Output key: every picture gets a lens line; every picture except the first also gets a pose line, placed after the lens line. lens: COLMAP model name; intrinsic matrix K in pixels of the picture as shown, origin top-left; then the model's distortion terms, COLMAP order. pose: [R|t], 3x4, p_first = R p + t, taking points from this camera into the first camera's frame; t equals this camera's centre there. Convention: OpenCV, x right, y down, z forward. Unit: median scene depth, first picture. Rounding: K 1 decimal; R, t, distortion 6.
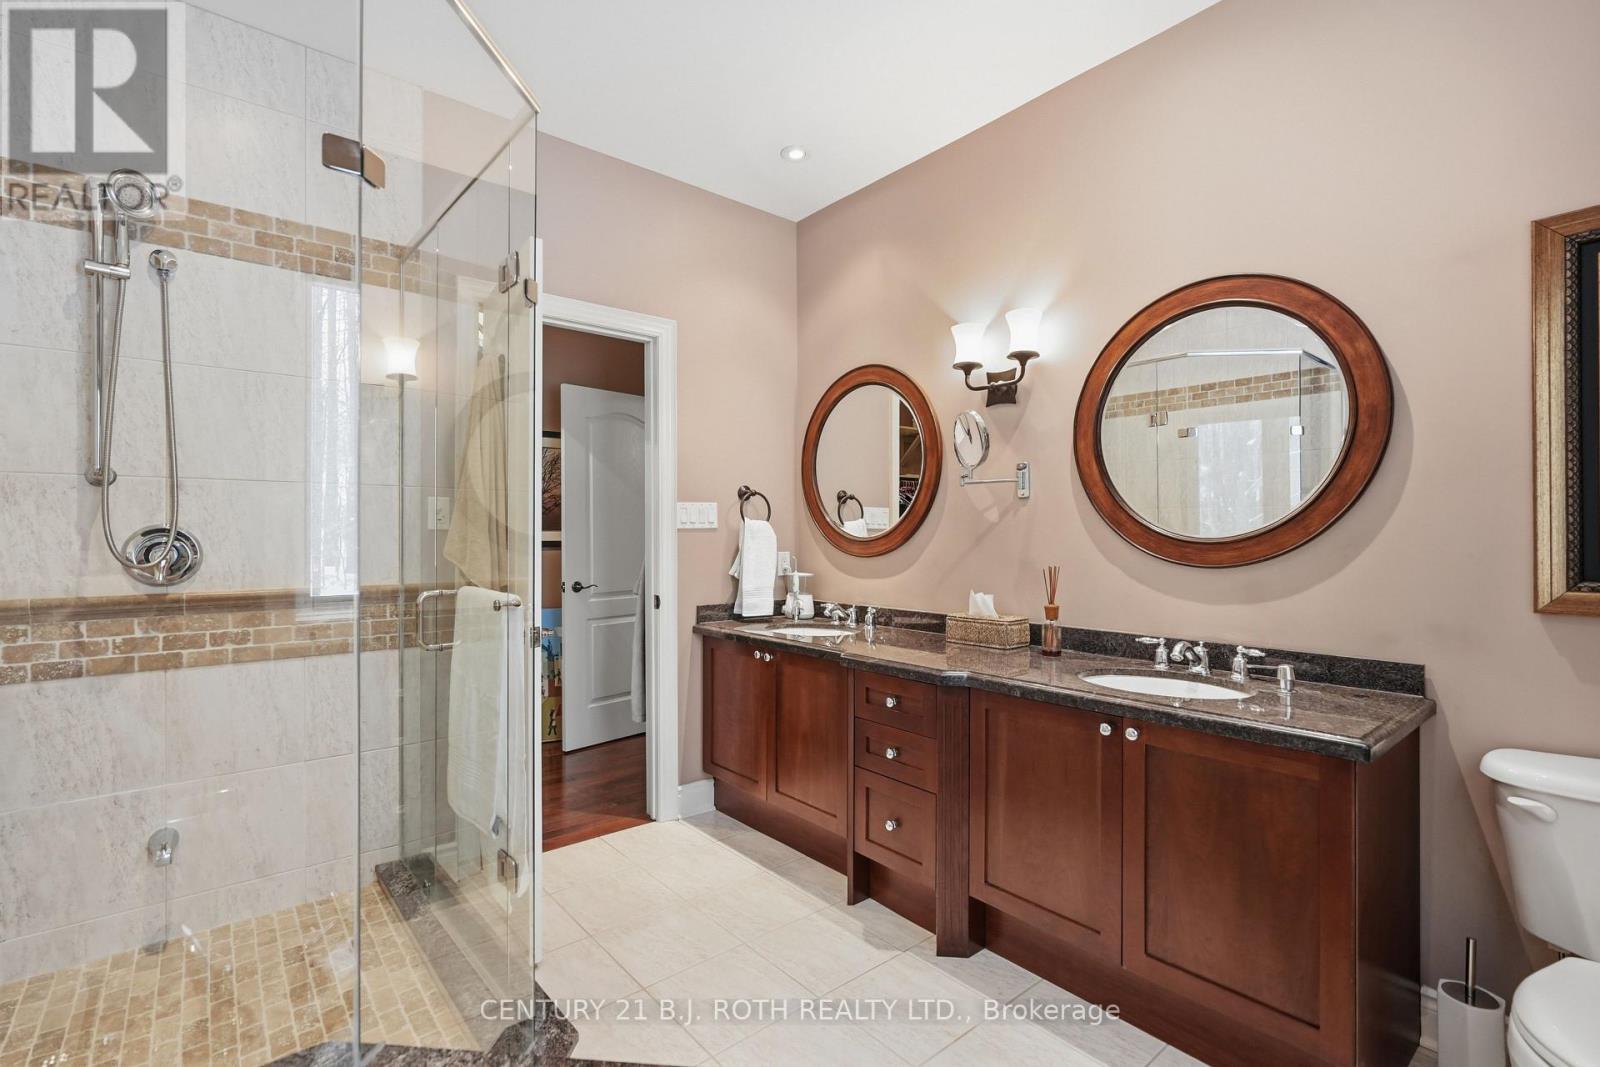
lens RADIAL K [[737.9, 0, 800.2], [0, 737.9, 530.0], [0, 0, 1]] dist [0.000523, -0.000001]
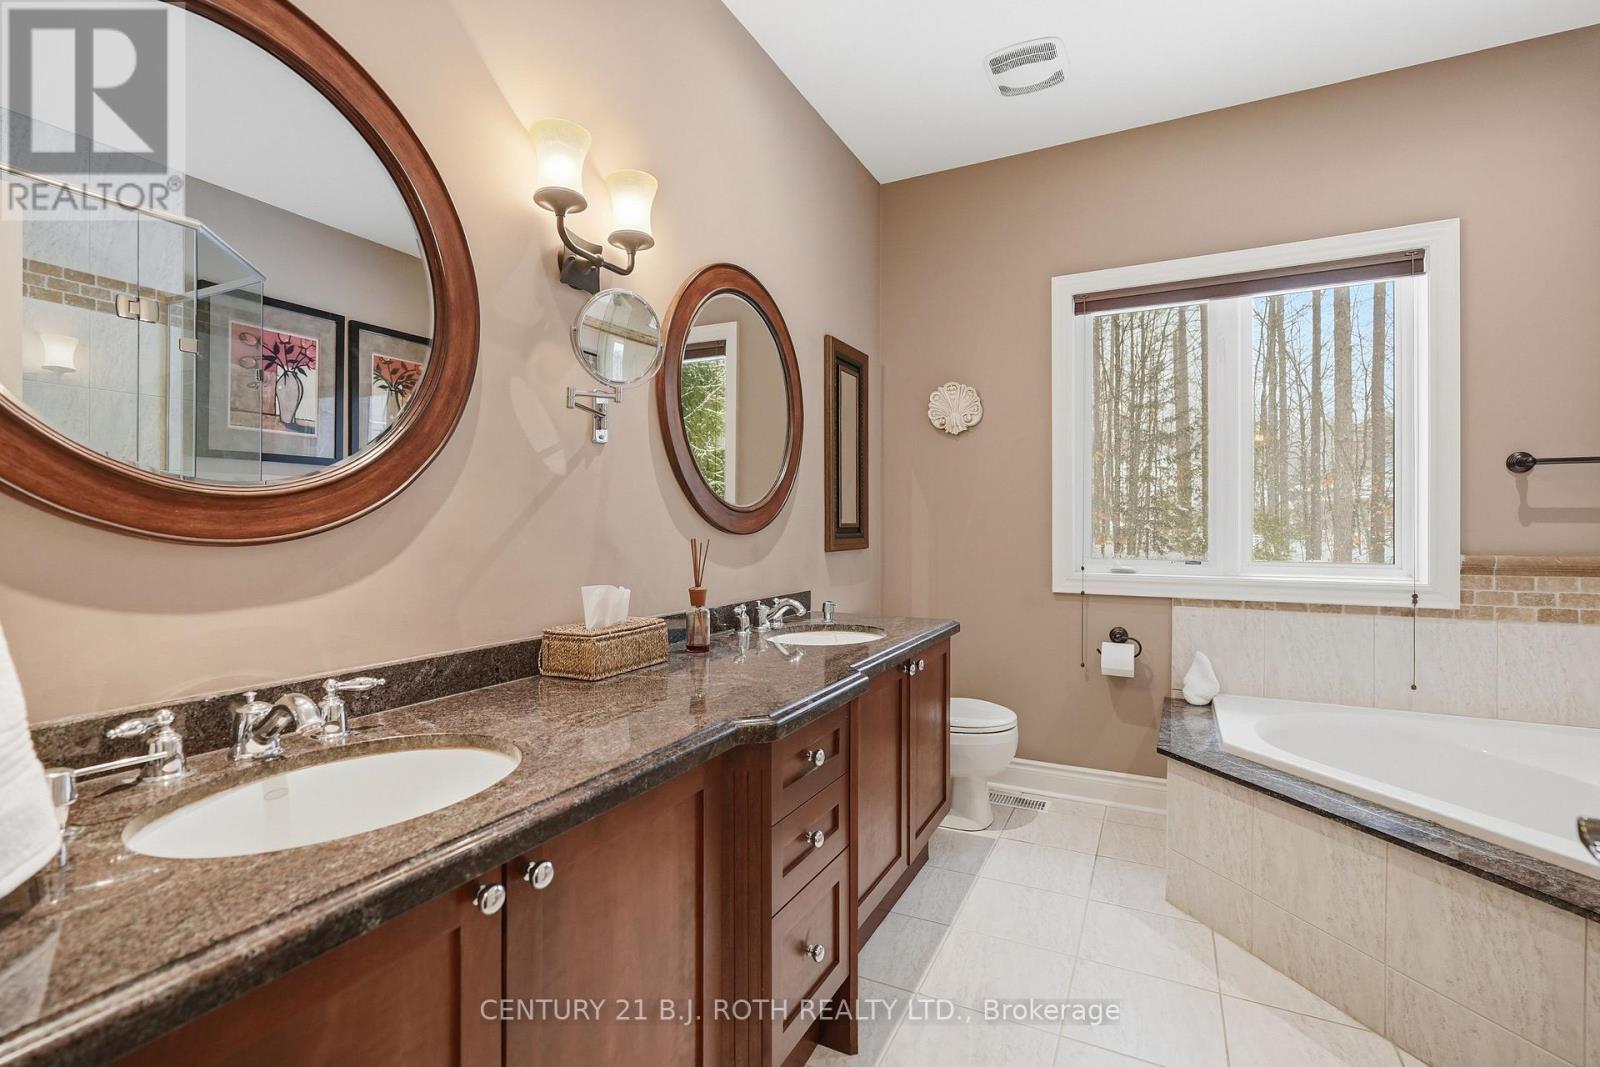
lens RADIAL K [[737.9, 0, 800.3], [0, 737.9, 536.1], [0, 0, 1]] dist [0.000523, -0.000001]
pose [[-0.382449, -0.005659, 0.923959, -0.397347], [-0.002298, 0.999984, 0.005174, 0.038277], [-0.923974, -0.000145, -0.382455, 1.084730]]
